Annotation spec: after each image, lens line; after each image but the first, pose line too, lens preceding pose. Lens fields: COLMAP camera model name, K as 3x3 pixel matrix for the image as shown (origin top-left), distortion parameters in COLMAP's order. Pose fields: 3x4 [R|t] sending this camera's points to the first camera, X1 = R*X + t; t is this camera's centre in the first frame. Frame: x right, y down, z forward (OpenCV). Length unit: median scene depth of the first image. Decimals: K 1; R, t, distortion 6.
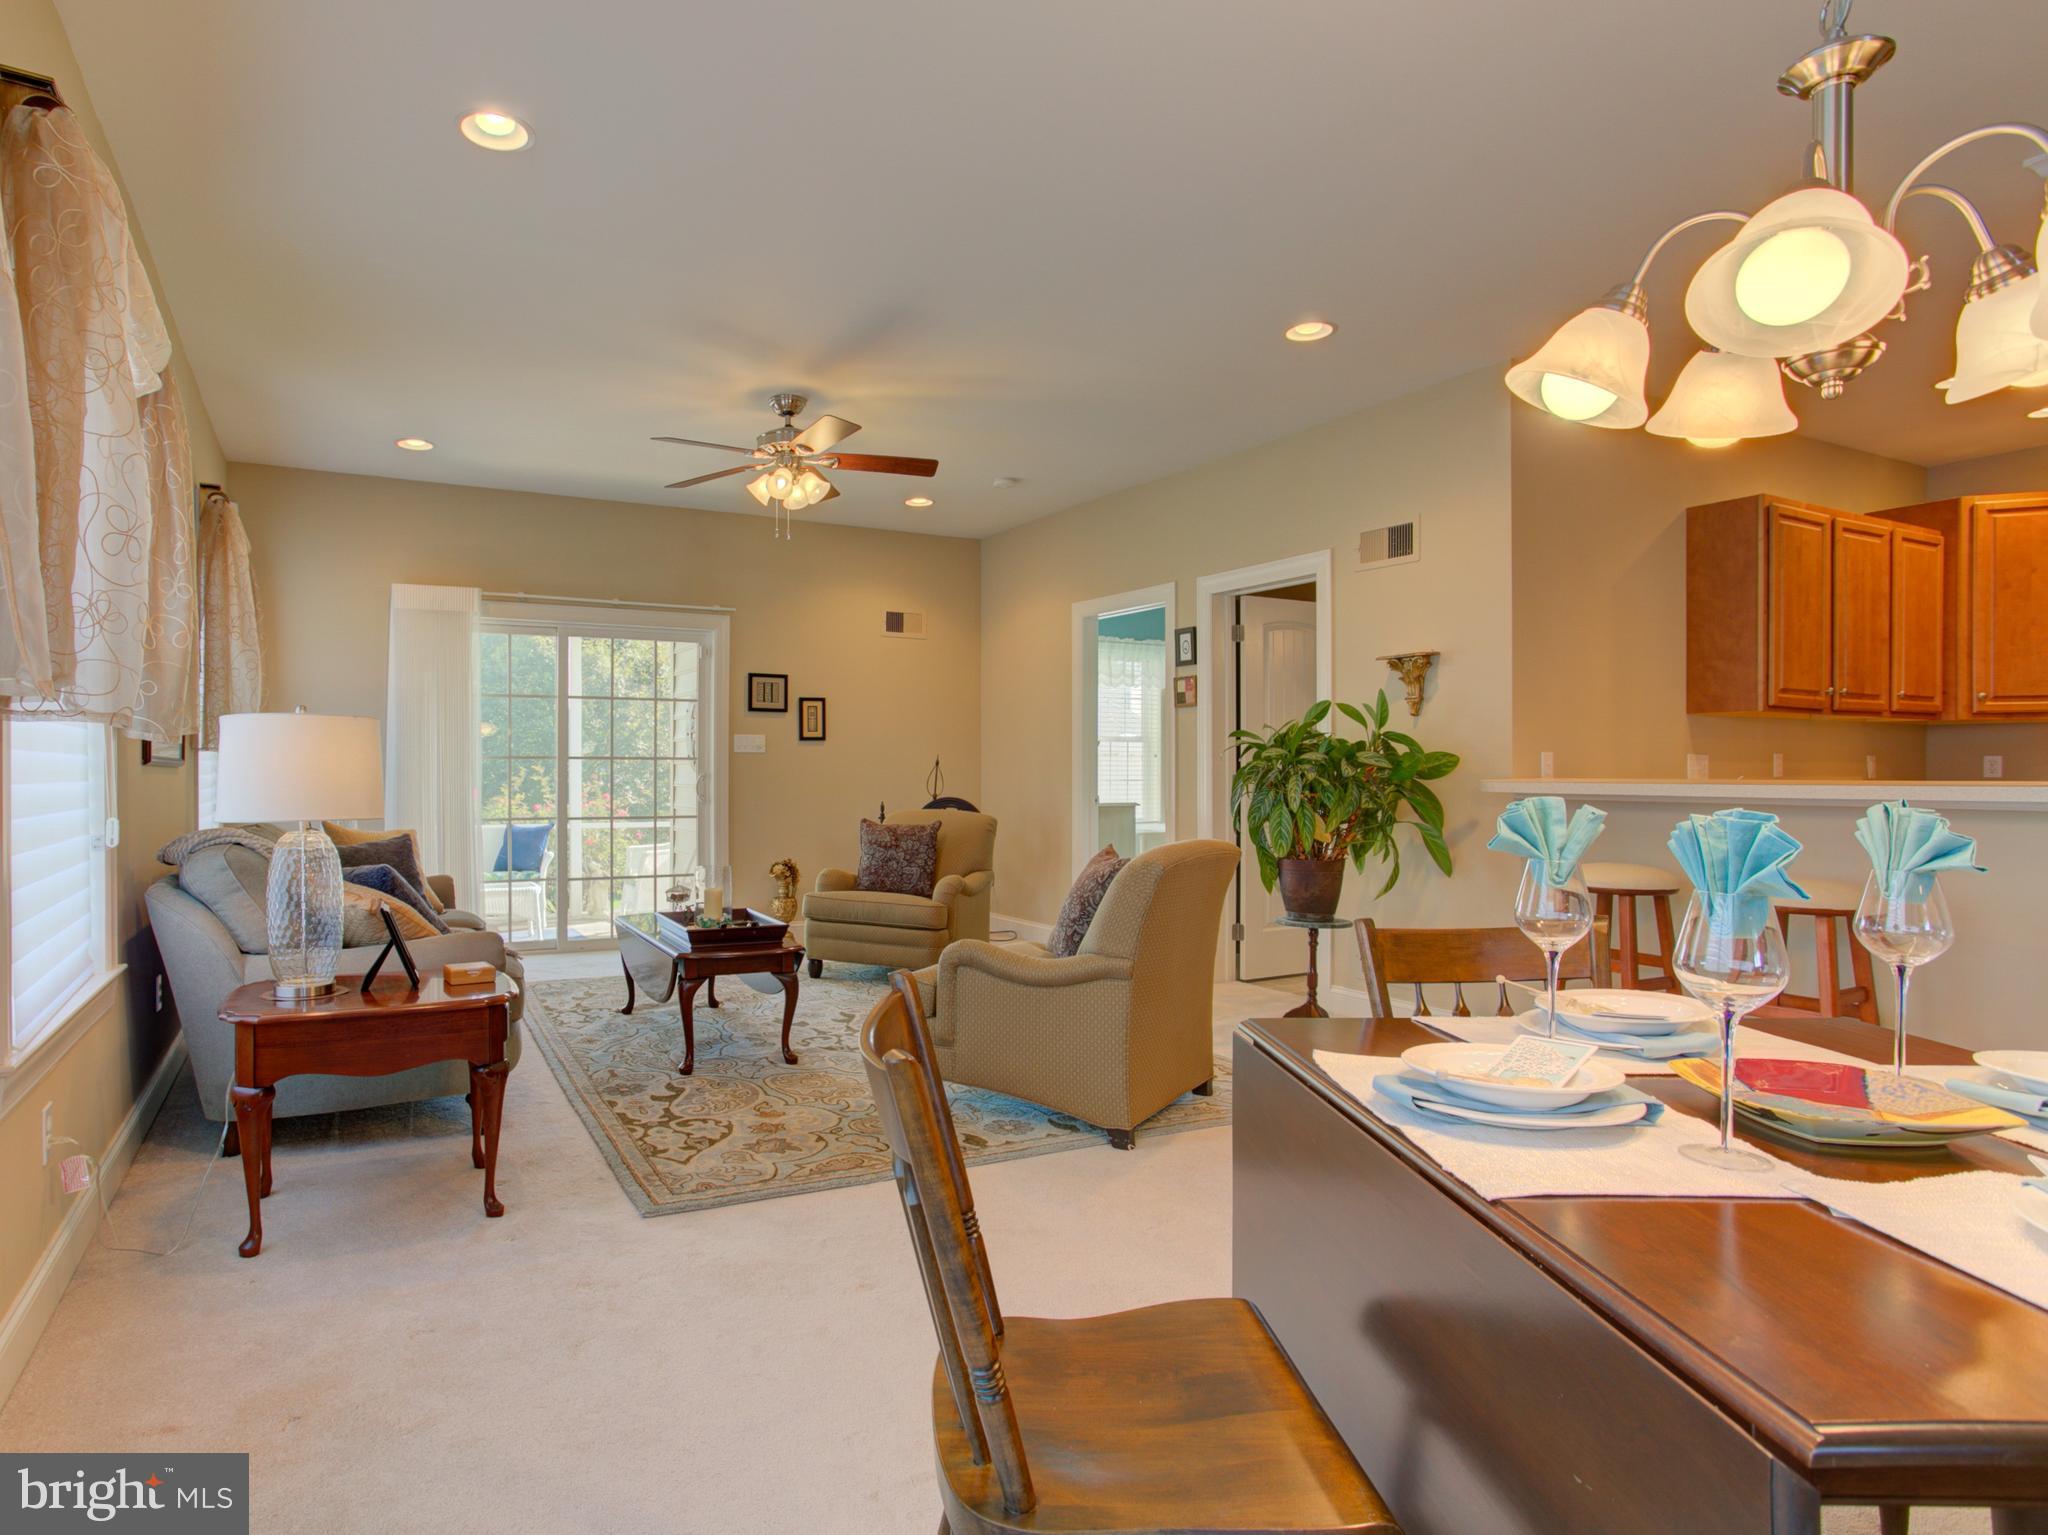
lens RADIAL K [[1110.4, 0, 912.6], [0, 1110.4, 767.1], [0, 0, 1]] dist [-0.066858, 0.044134]
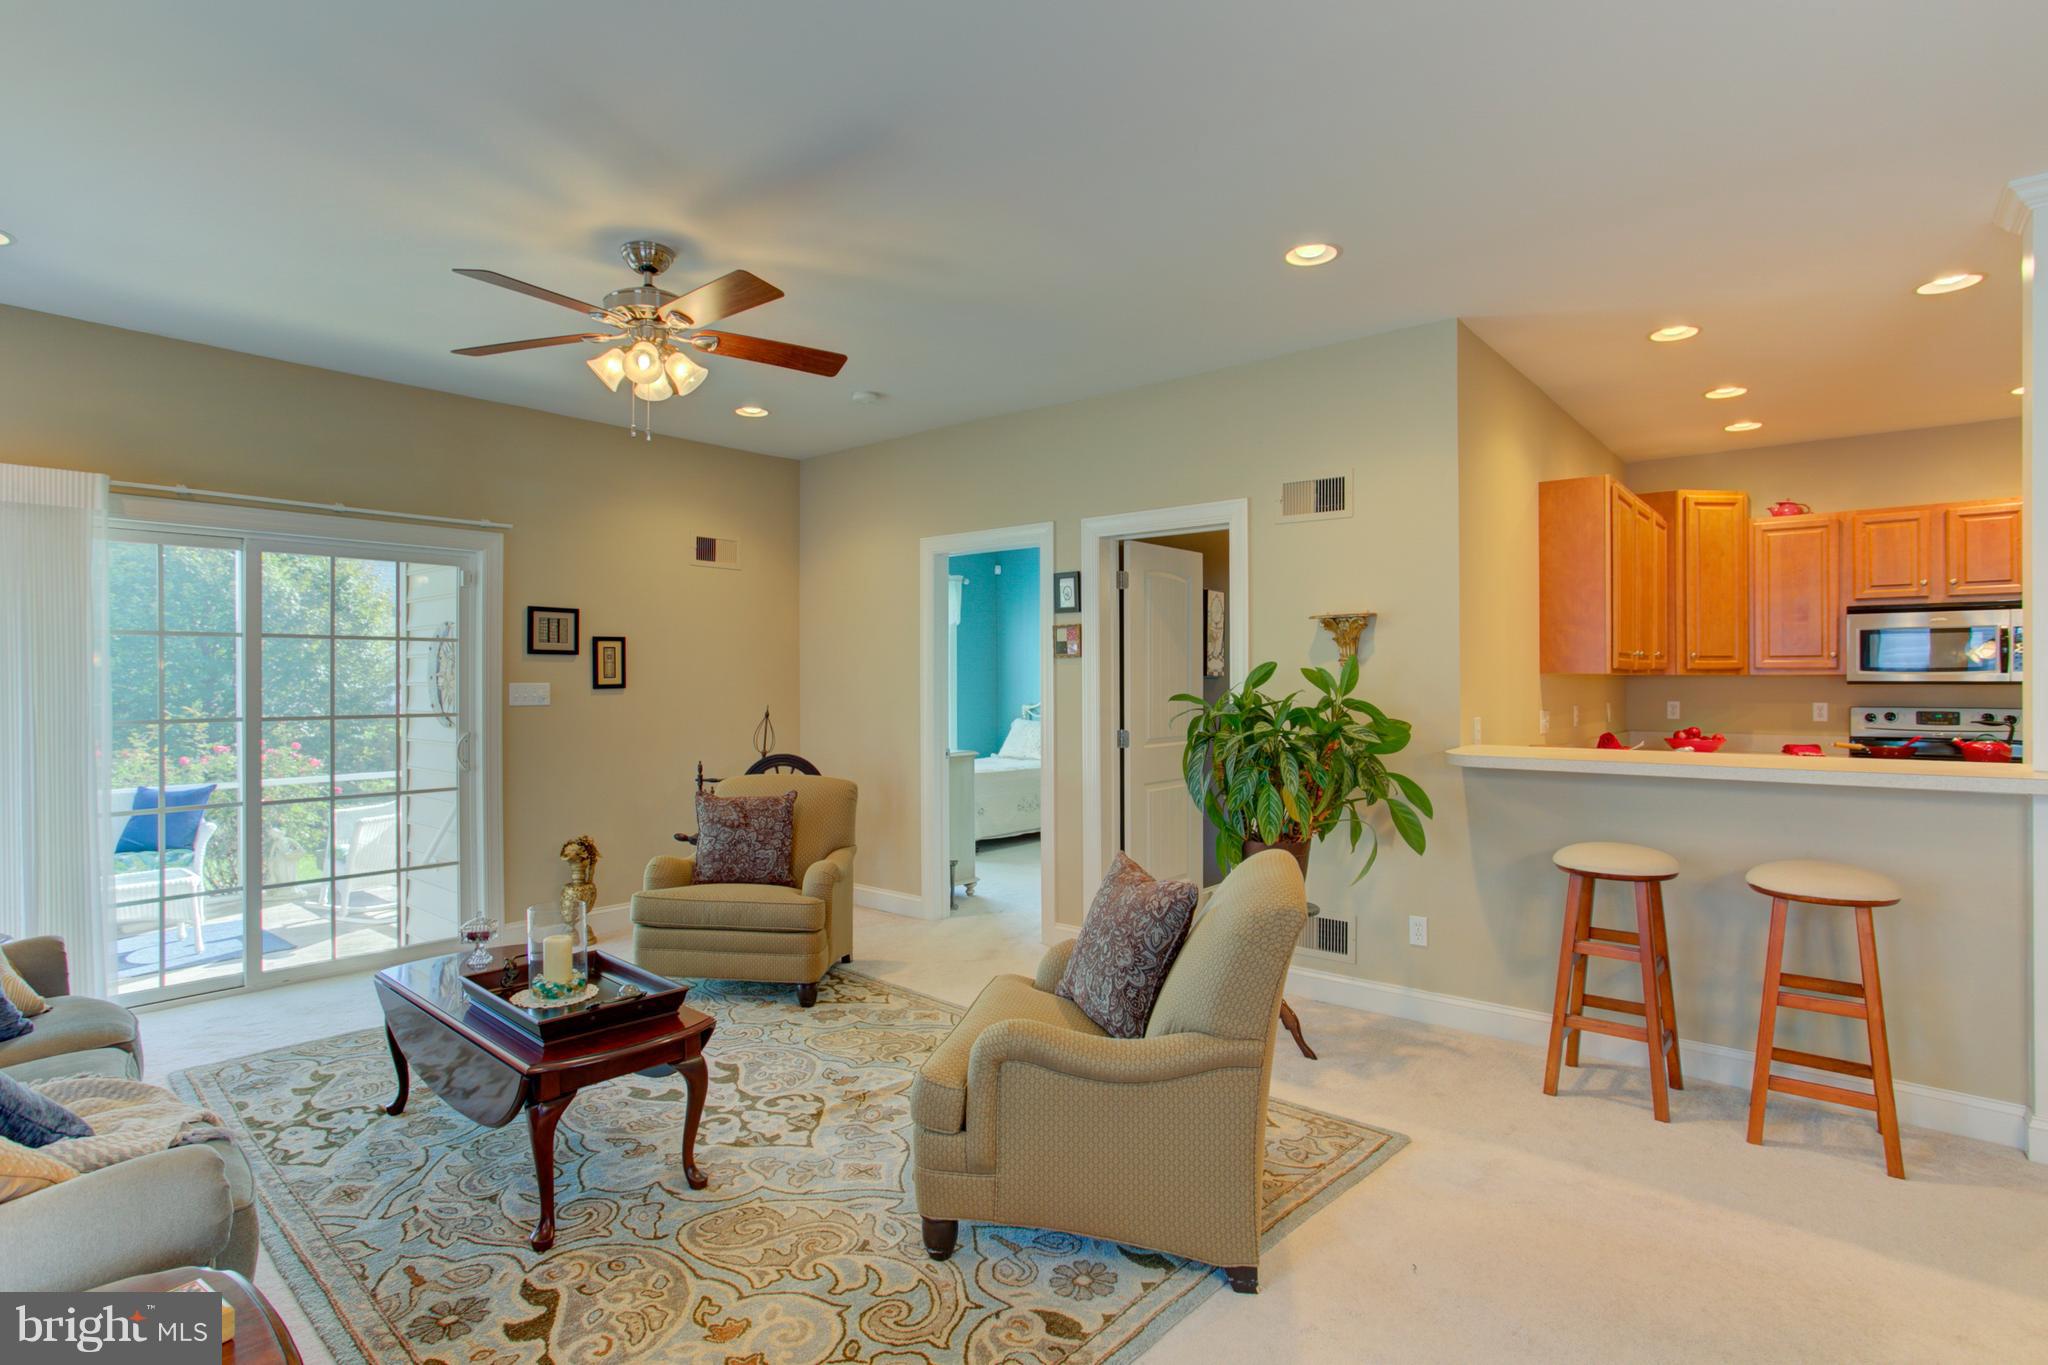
lens RADIAL K [[1009.7, 0, 1029.1], [0, 1009.7, 677.4], [0, 0, 1]] dist [-0.053943, 0.031480]
pose [[0.922721, -0.002864, 0.385459, -0.132962], [0.003469, 0.999994, -0.000874, -0.045544], [-0.385454, 0.002144, 0.922725, 0.282672]]
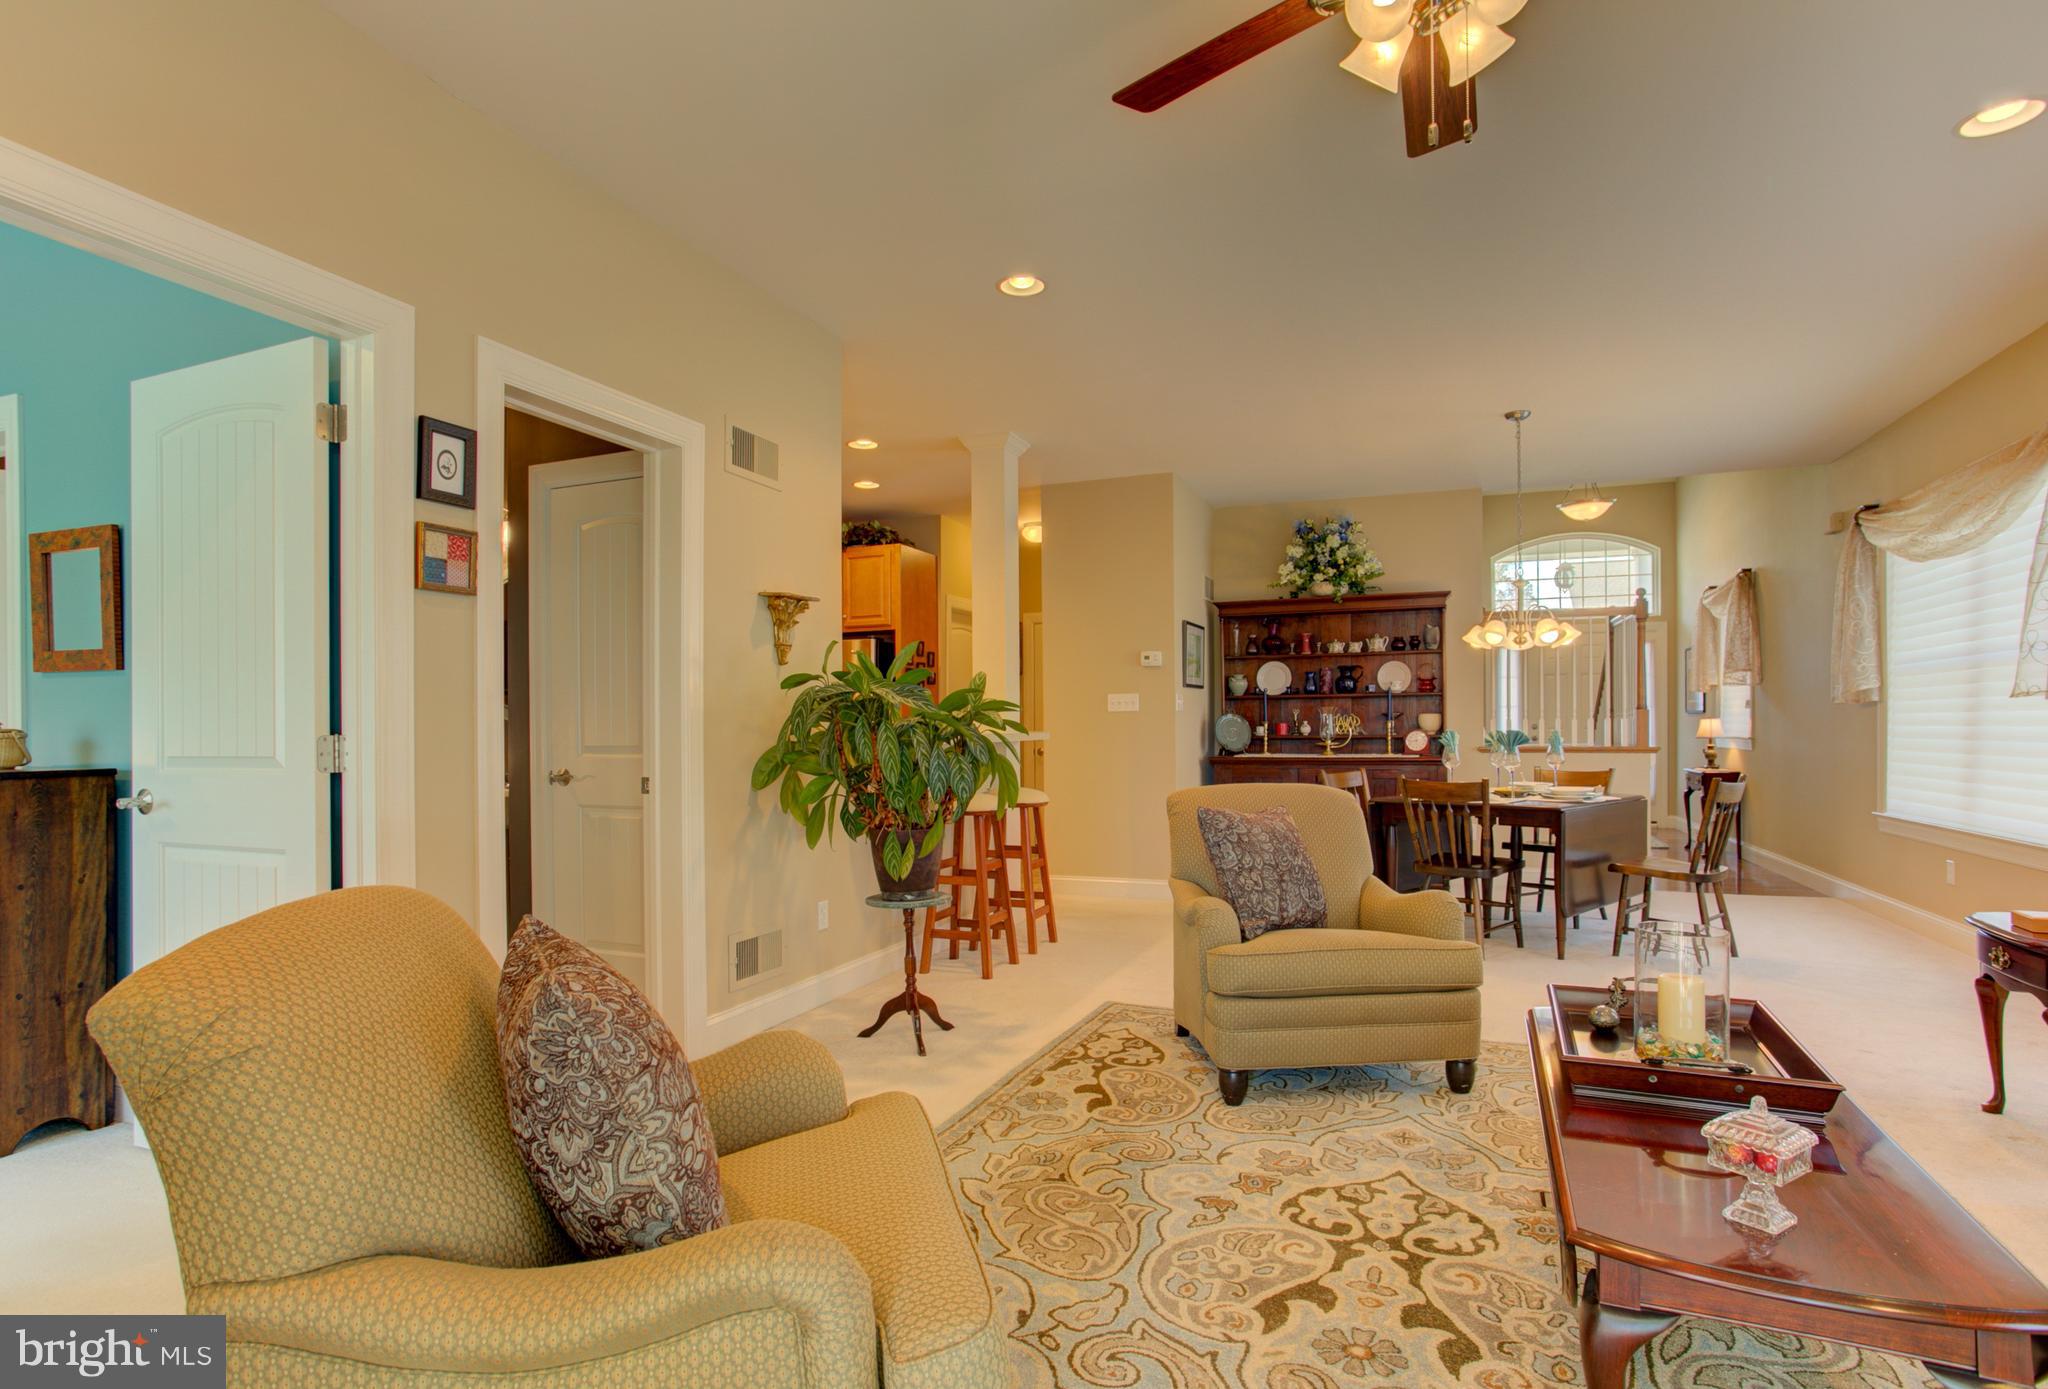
lens RADIAL K [[1048.6, 0, 1018.2], [0, 1048.6, 728.5], [0, 0, 1]] dist [-0.000641, -0.000103]
pose [[-0.650717, 0.004041, 0.759310, -0.299807], [0.007475, 0.999971, 0.001084, 0.004978], [-0.759284, 0.006381, -0.650728, 1.349732]]
